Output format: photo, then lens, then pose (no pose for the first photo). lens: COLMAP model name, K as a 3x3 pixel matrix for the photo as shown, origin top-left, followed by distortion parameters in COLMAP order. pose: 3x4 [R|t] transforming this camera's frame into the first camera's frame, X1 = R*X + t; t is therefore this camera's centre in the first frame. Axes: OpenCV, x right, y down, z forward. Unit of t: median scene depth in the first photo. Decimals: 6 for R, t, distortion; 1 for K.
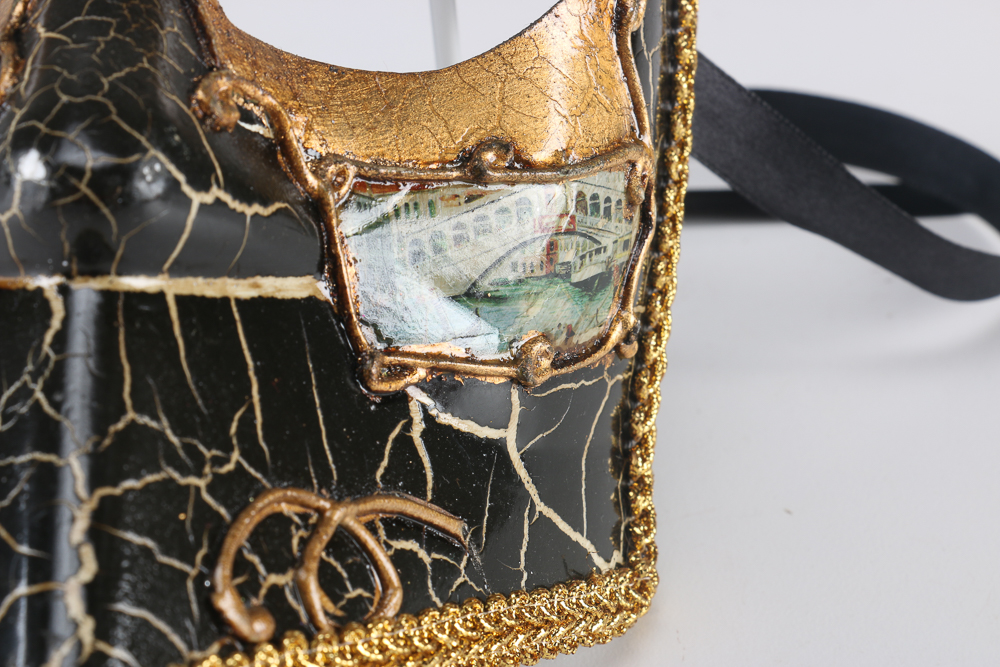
lens RADIAL K [[2945.7, 0, 502.7], [0, 2945.7, 334.3], [0, 0, 1]] dist [-0.093813, 0.000000]
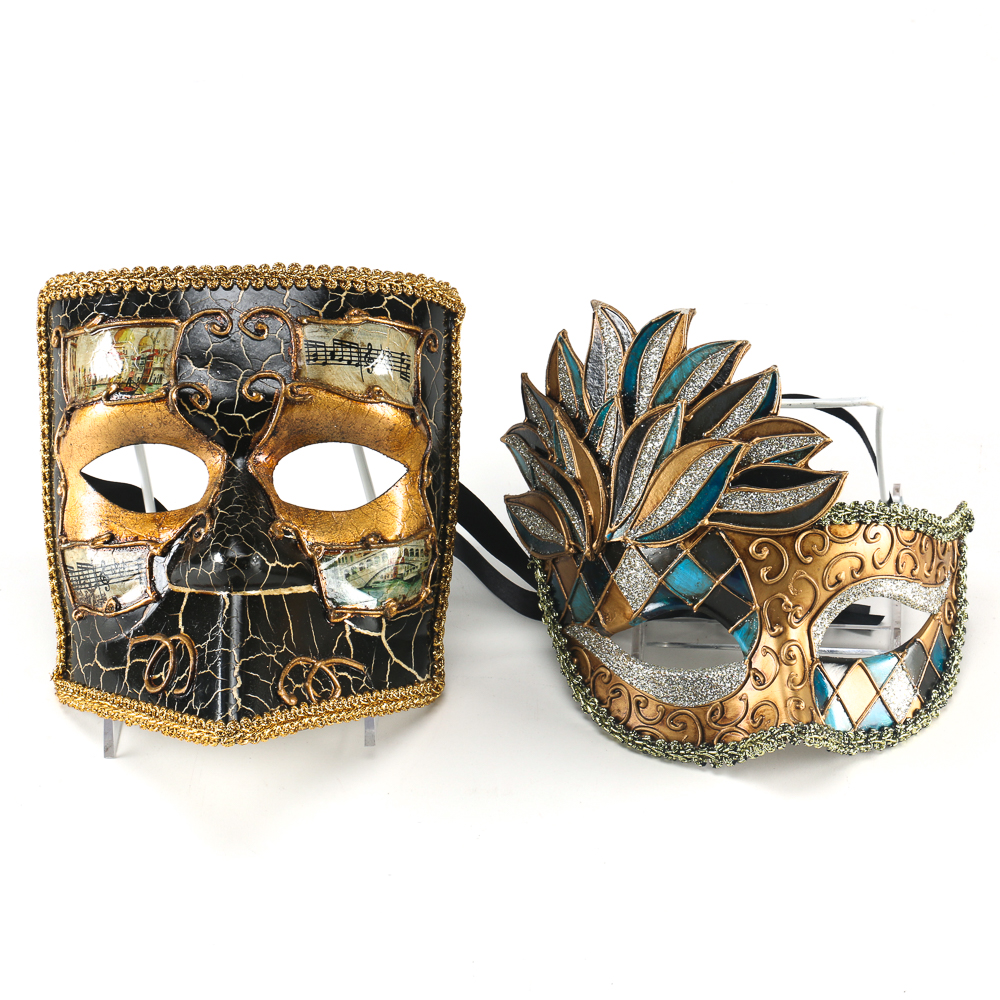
lens RADIAL K [[4004.6, 0, 498.0], [0, 4004.6, 497.8], [0, 0, 1]] dist [0.575795, 0.000000]
pose [[0.998236, -0.018514, -0.056409, 0.354109], [0.020292, 0.999310, 0.031096, -0.228595], [0.055794, -0.032186, 0.997923, -3.026094]]
